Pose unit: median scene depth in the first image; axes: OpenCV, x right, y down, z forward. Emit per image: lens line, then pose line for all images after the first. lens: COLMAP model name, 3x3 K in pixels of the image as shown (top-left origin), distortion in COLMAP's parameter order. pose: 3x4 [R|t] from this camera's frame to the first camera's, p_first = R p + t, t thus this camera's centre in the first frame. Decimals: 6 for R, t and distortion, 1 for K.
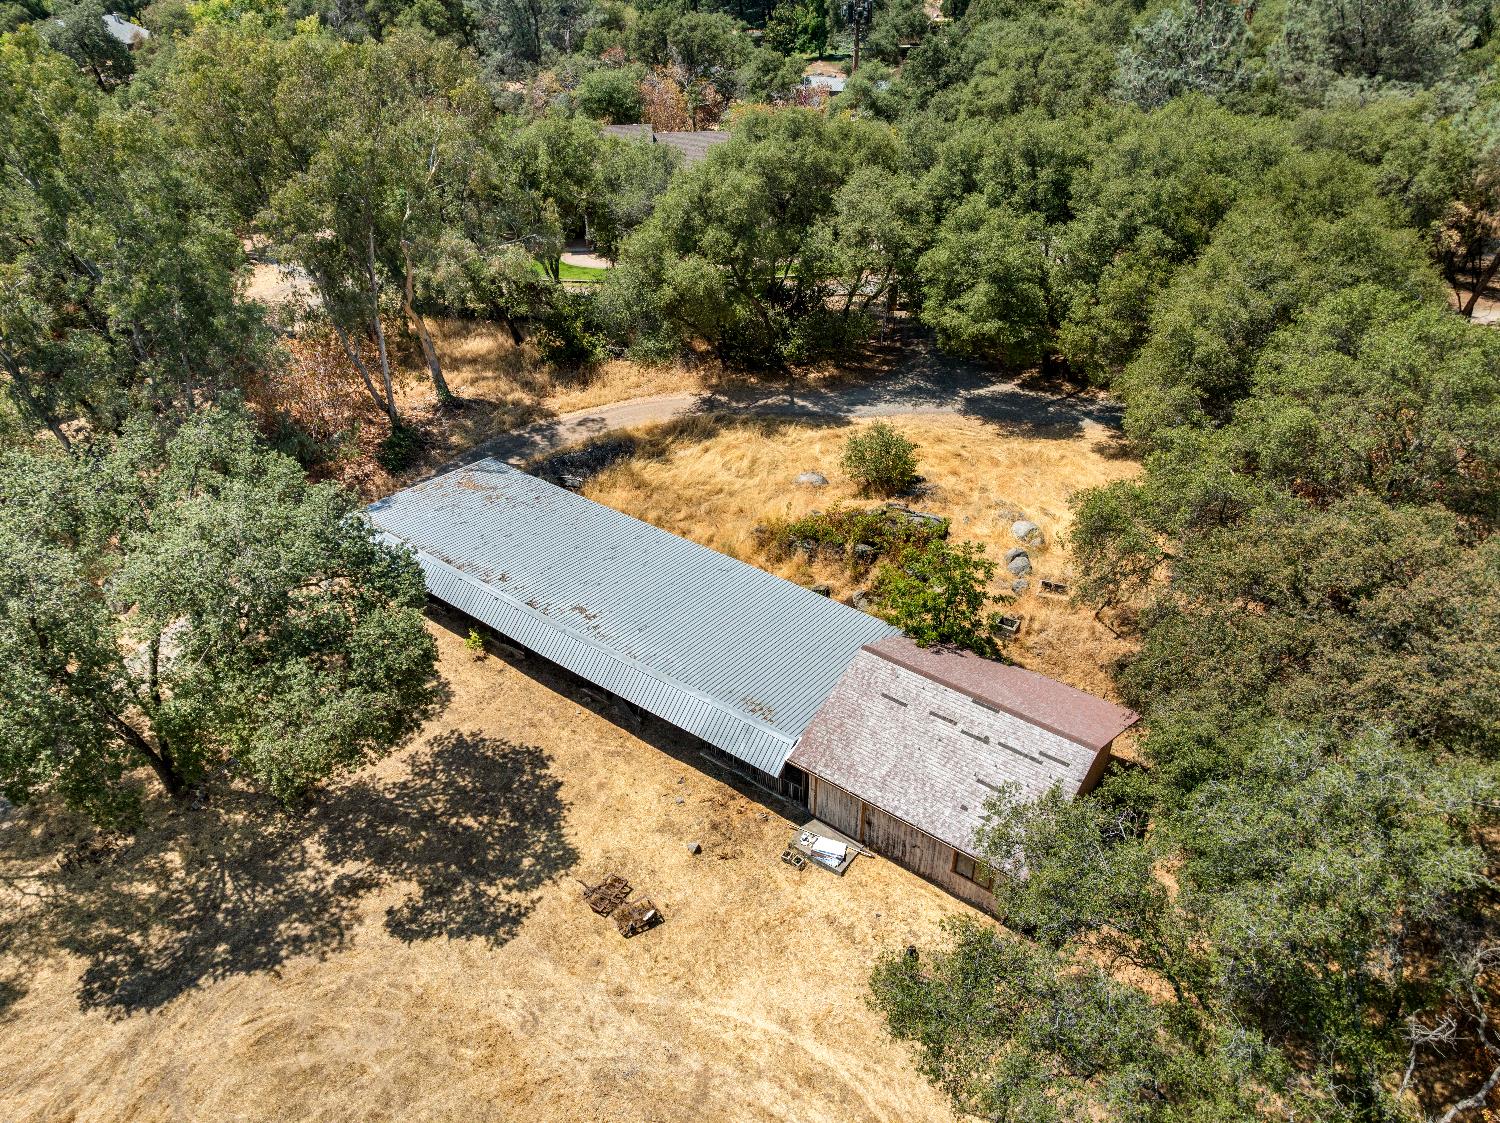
lens RADIAL K [[1055.5, 0, 750.0], [0, 1055.5, 561.5], [0, 0, 1]] dist [-0.016947, 0.003341]
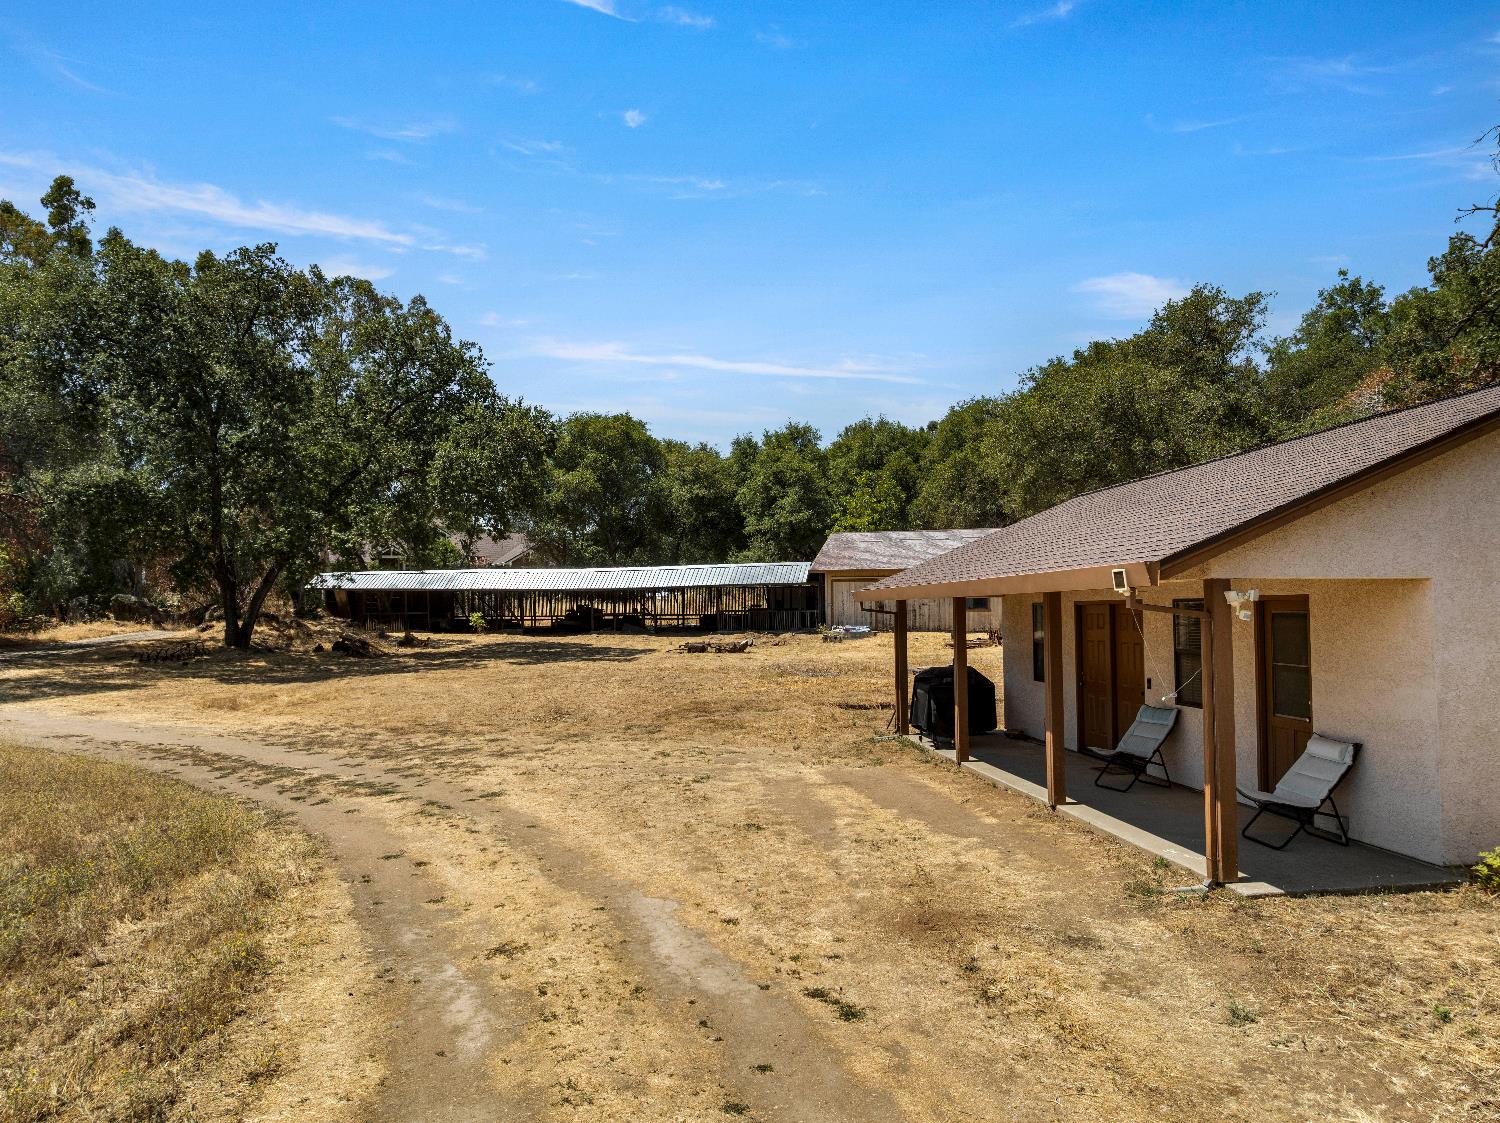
lens RADIAL K [[1056.8, 0, 750.0], [0, 1056.8, 561.5], [0, 0, 1]] dist [-0.002543, 0.002726]
pose [[0.935871, 0.019480, 0.351803, -0.493739], [0.193027, 0.806957, -0.558176, 0.897940], [-0.294763, 0.590289, 0.751448, 0.050759]]
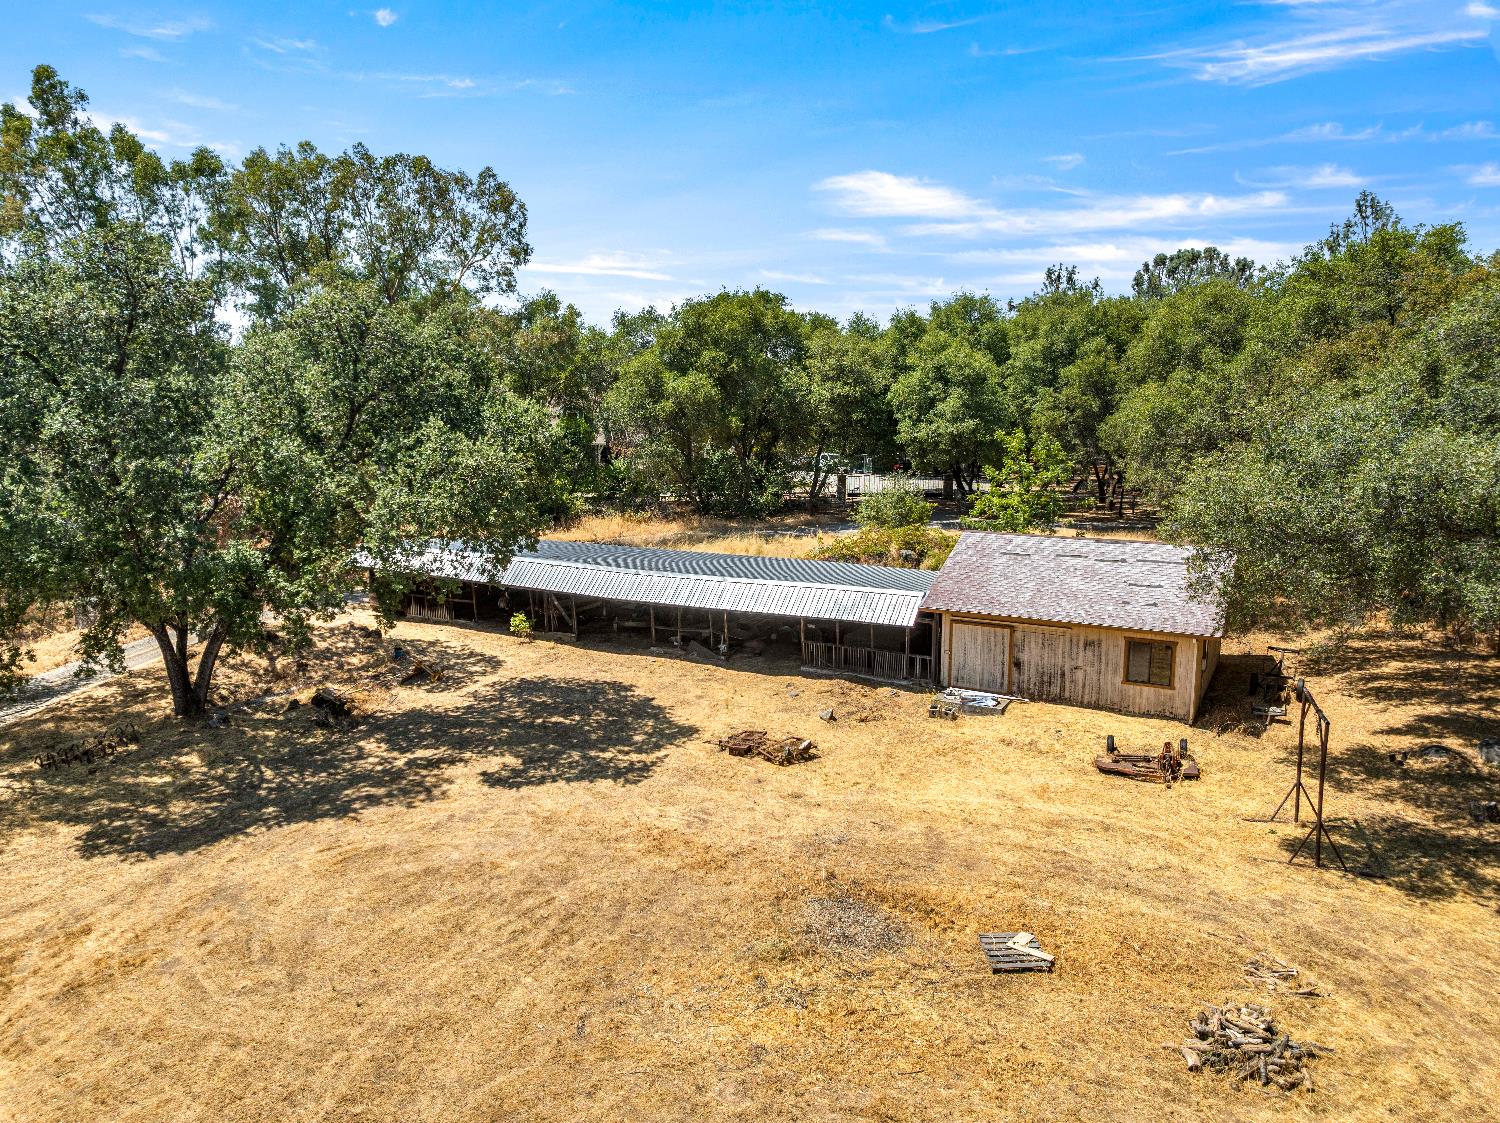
lens RADIAL K [[1055.5, 0, 750.0], [0, 1055.5, 561.5], [0, 0, 1]] dist [-0.016947, 0.003341]
pose [[0.987800, -0.014361, 0.155061, -0.262339], [0.078178, 0.906898, -0.414033, 0.535263], [-0.134679, 0.421105, 0.896957, 0.169226]]
